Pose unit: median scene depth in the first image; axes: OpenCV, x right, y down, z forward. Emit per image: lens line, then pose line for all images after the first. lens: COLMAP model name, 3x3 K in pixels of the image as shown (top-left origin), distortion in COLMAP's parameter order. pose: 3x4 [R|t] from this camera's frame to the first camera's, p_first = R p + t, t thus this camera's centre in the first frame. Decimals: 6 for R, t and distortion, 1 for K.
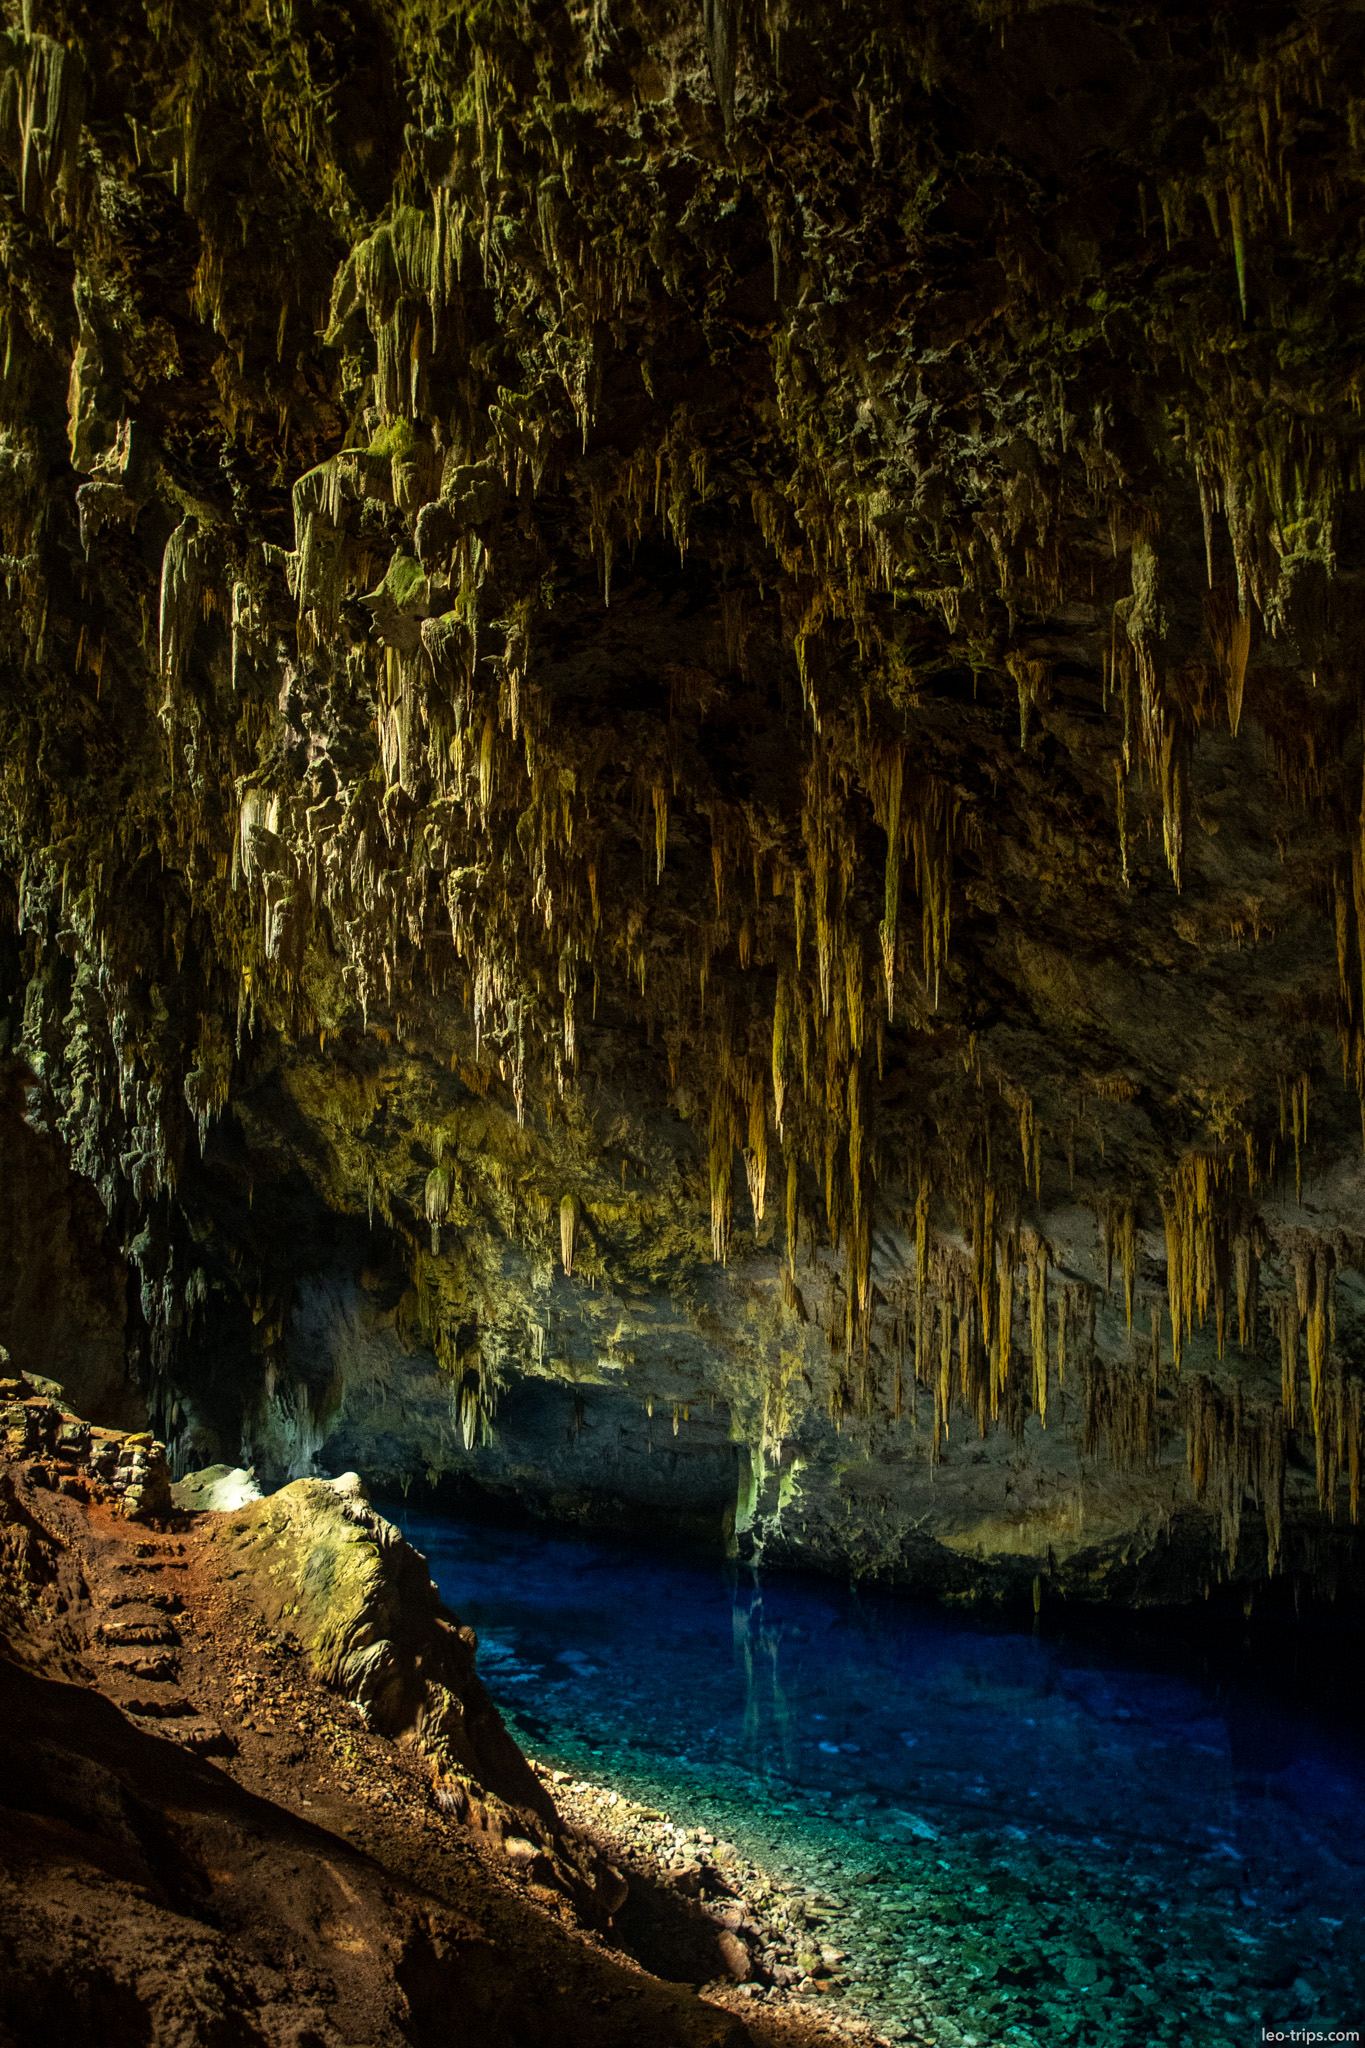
lens RADIAL K [[1830.3, 0, 699.6], [0, 1830.3, 1072.2], [0, 0, 1]] dist [-0.124685, 0.074858]
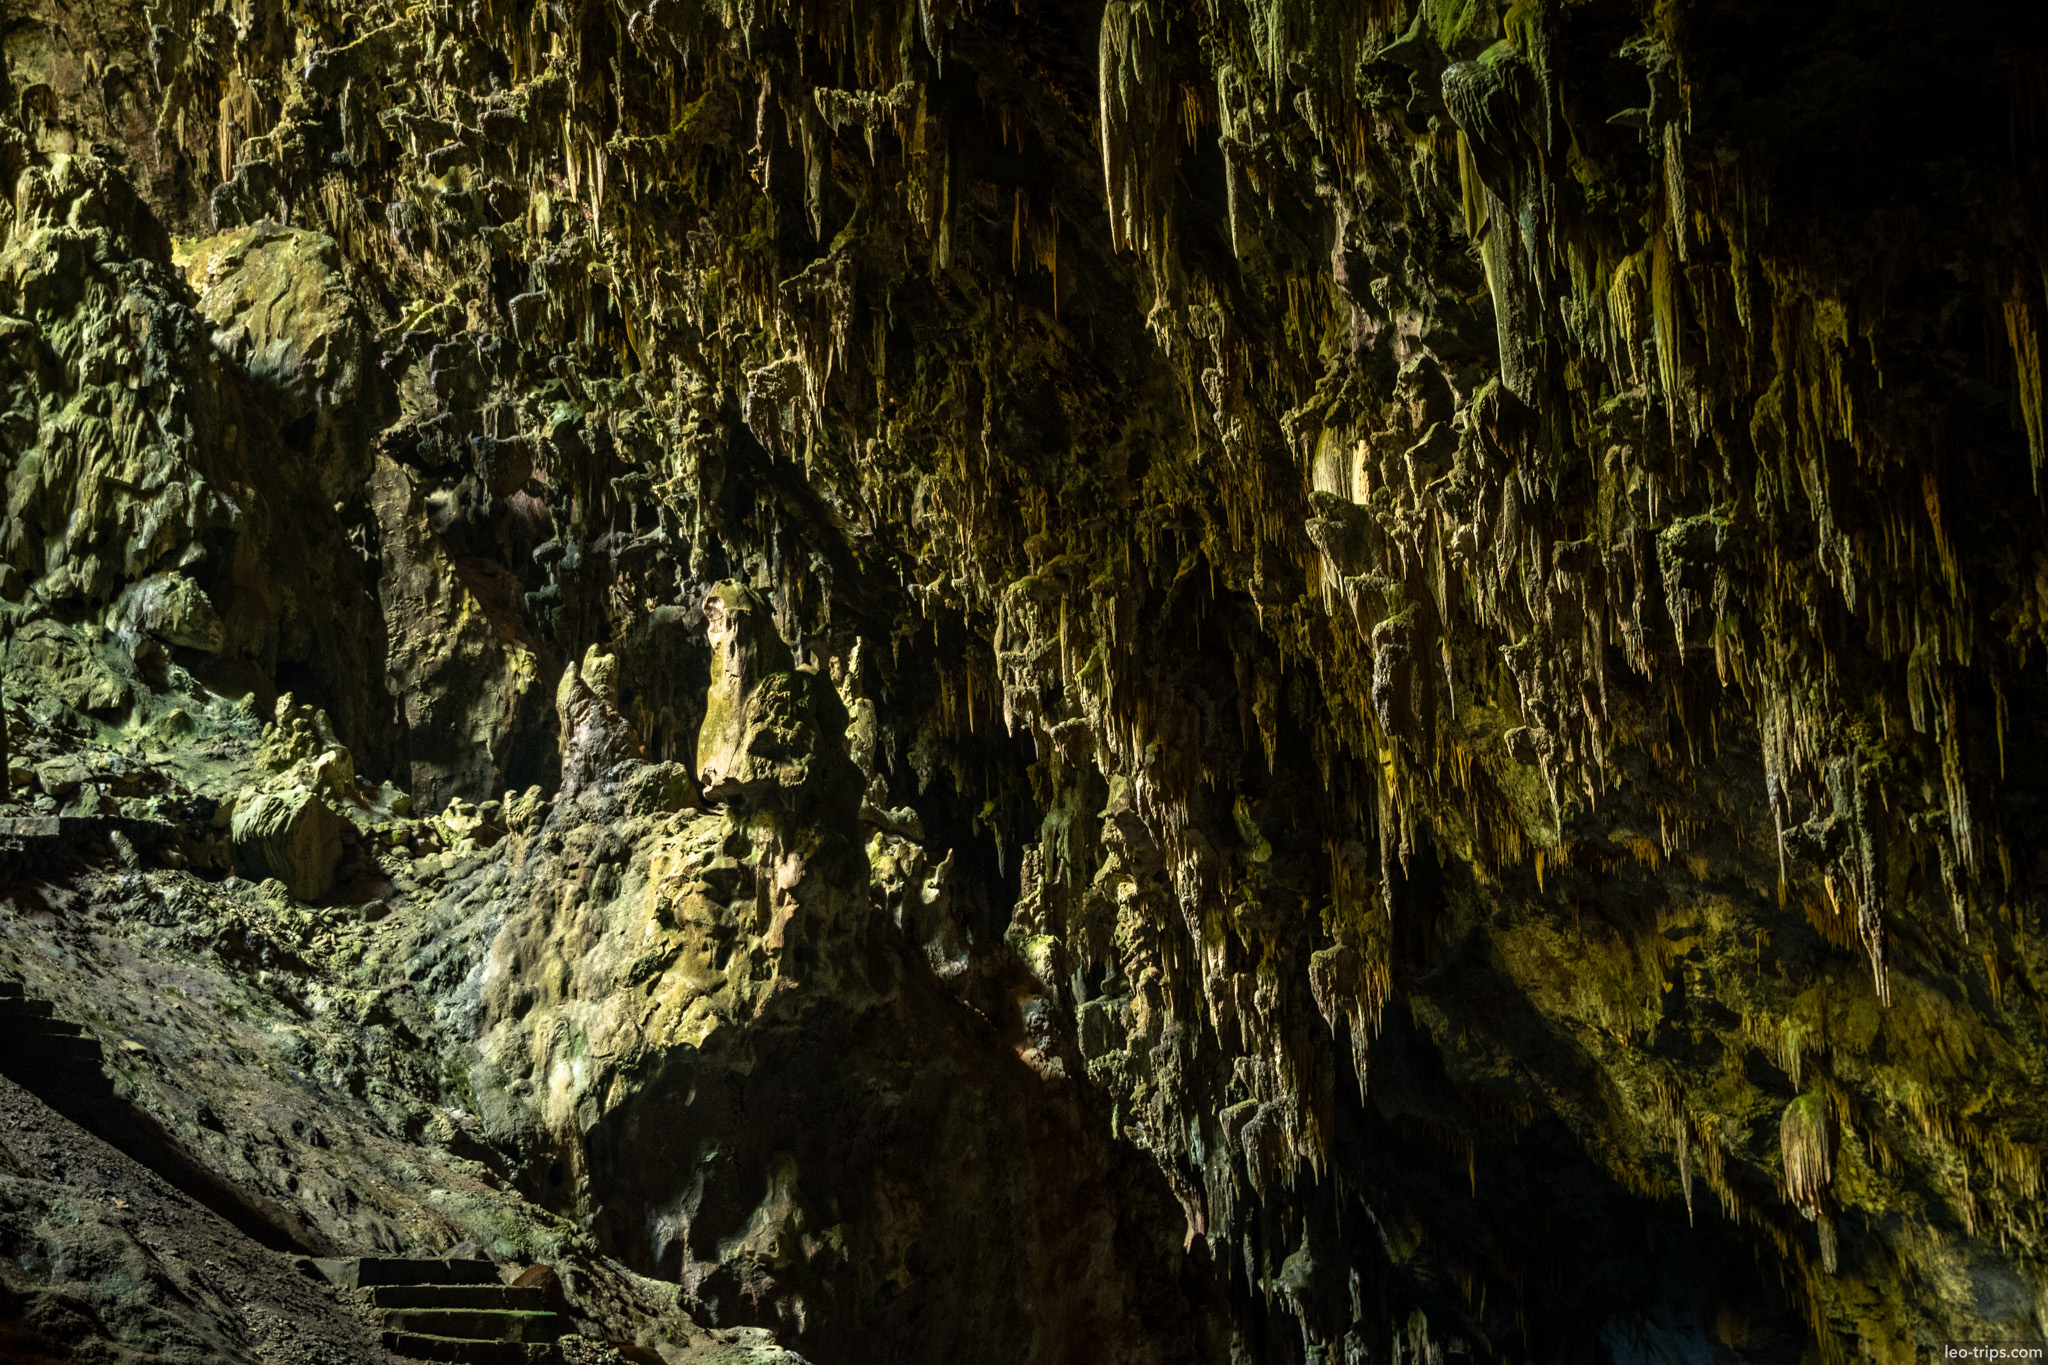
lens RADIAL K [[3342.2, 0, 959.0], [0, 3342.2, 681.0], [0, 0, 1]] dist [0.306895, 0.000000]
pose [[0.906378, -0.117617, -0.405765, 0.050115], [0.086250, 0.991752, -0.094813, 0.006825], [0.413570, 0.050939, 0.909046, 0.014696]]
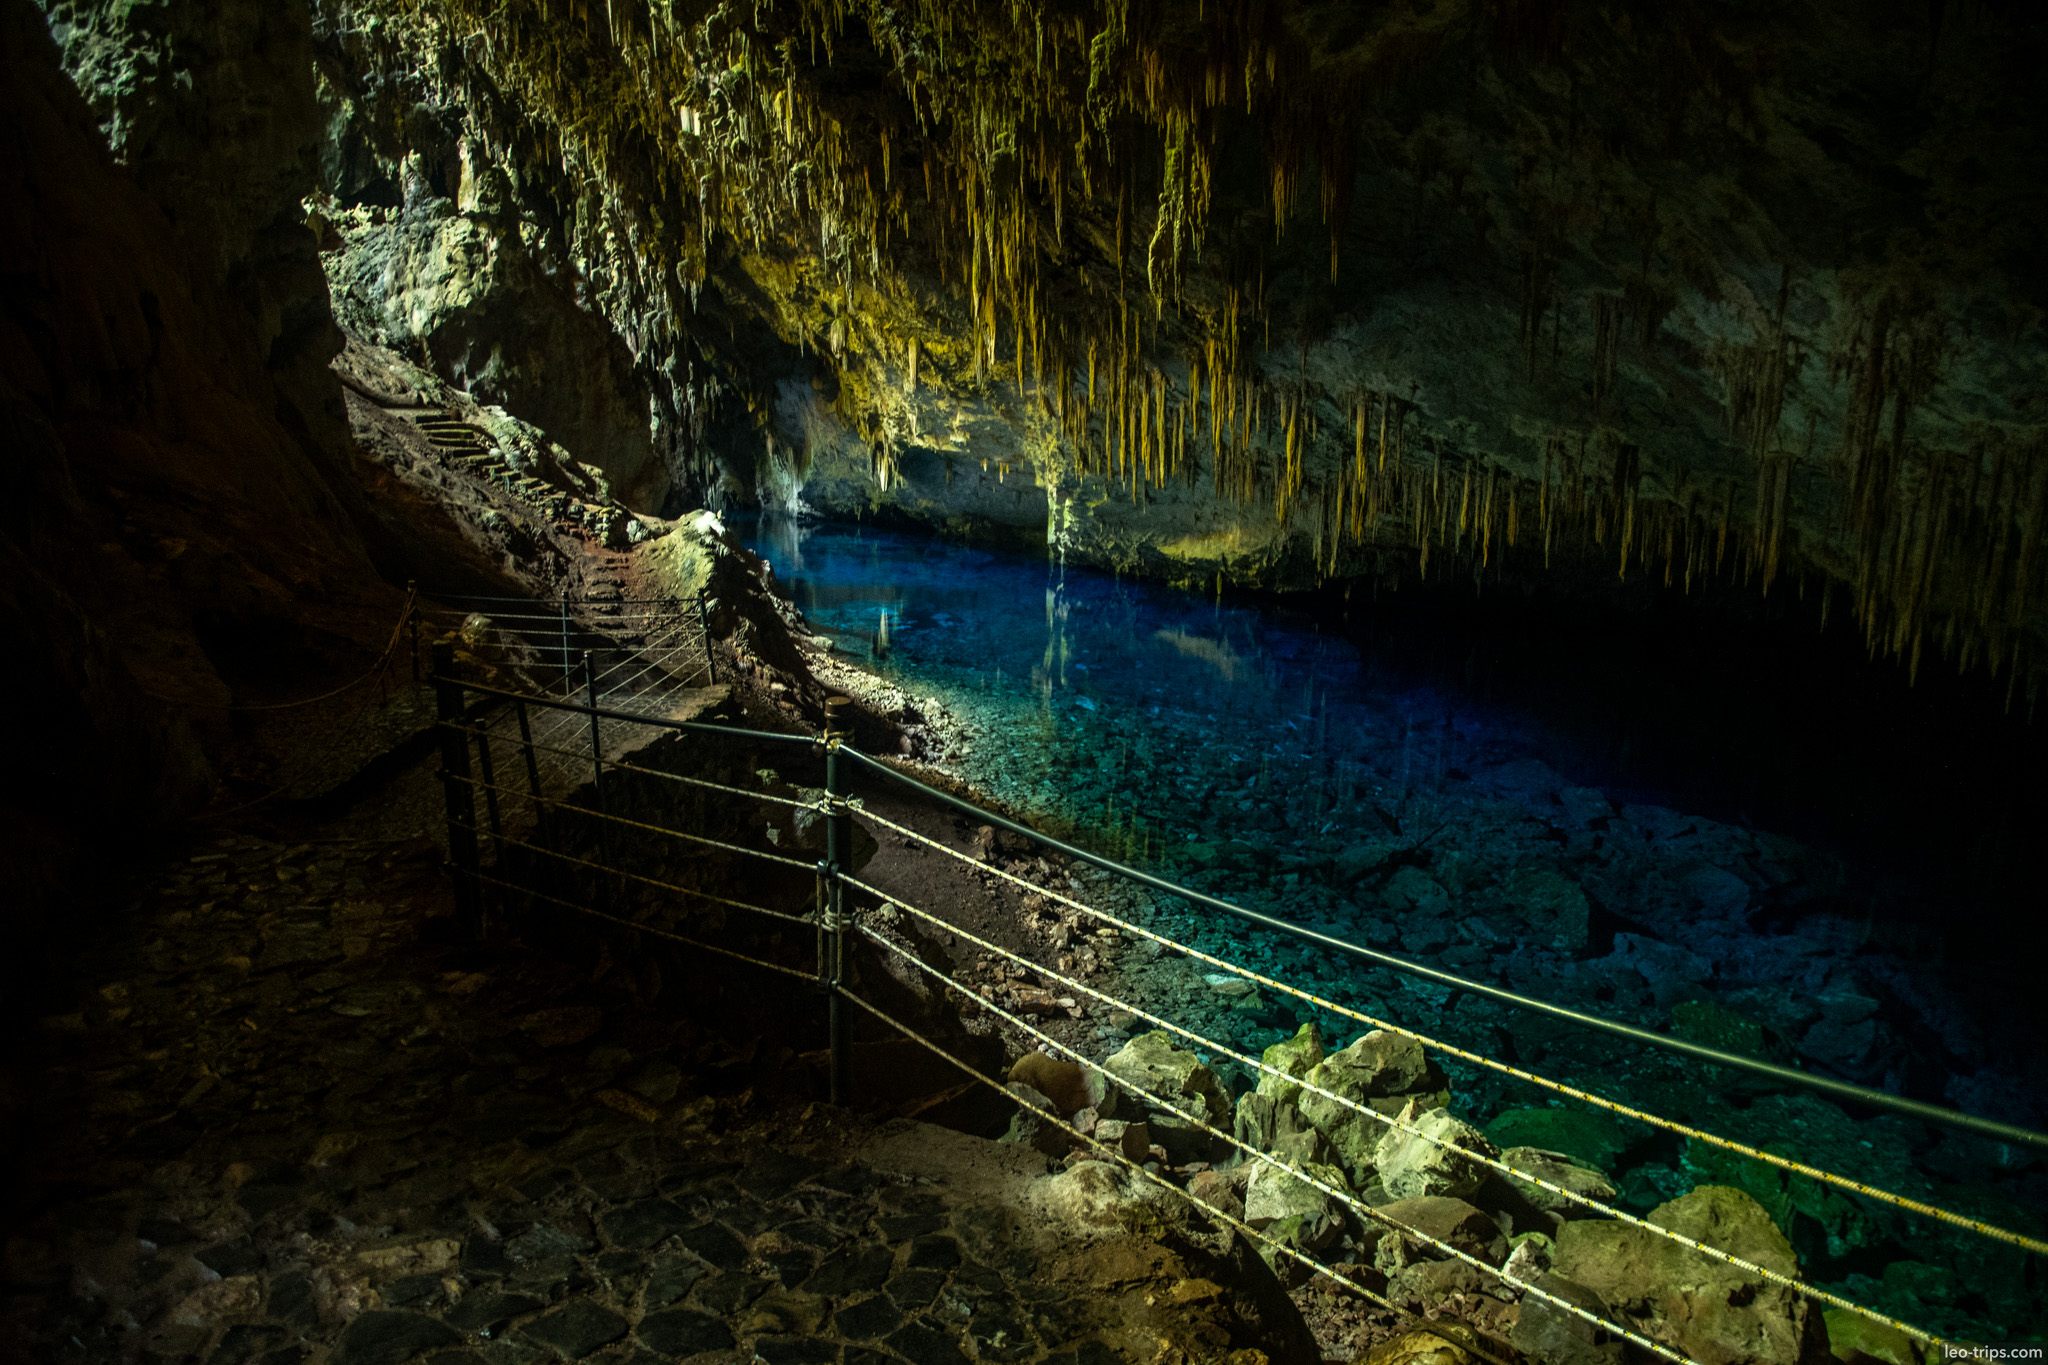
lens RADIAL K [[1398.4, 0, 1016.3], [0, 1398.4, 698.0], [0, 0, 1]] dist [-0.122352, 0.049866]
pose [[0.995462, 0.011218, -0.094496, 0.135369], [0.023039, 0.935071, 0.353712, -0.064485], [0.092329, -0.354284, 0.930569, -0.231580]]
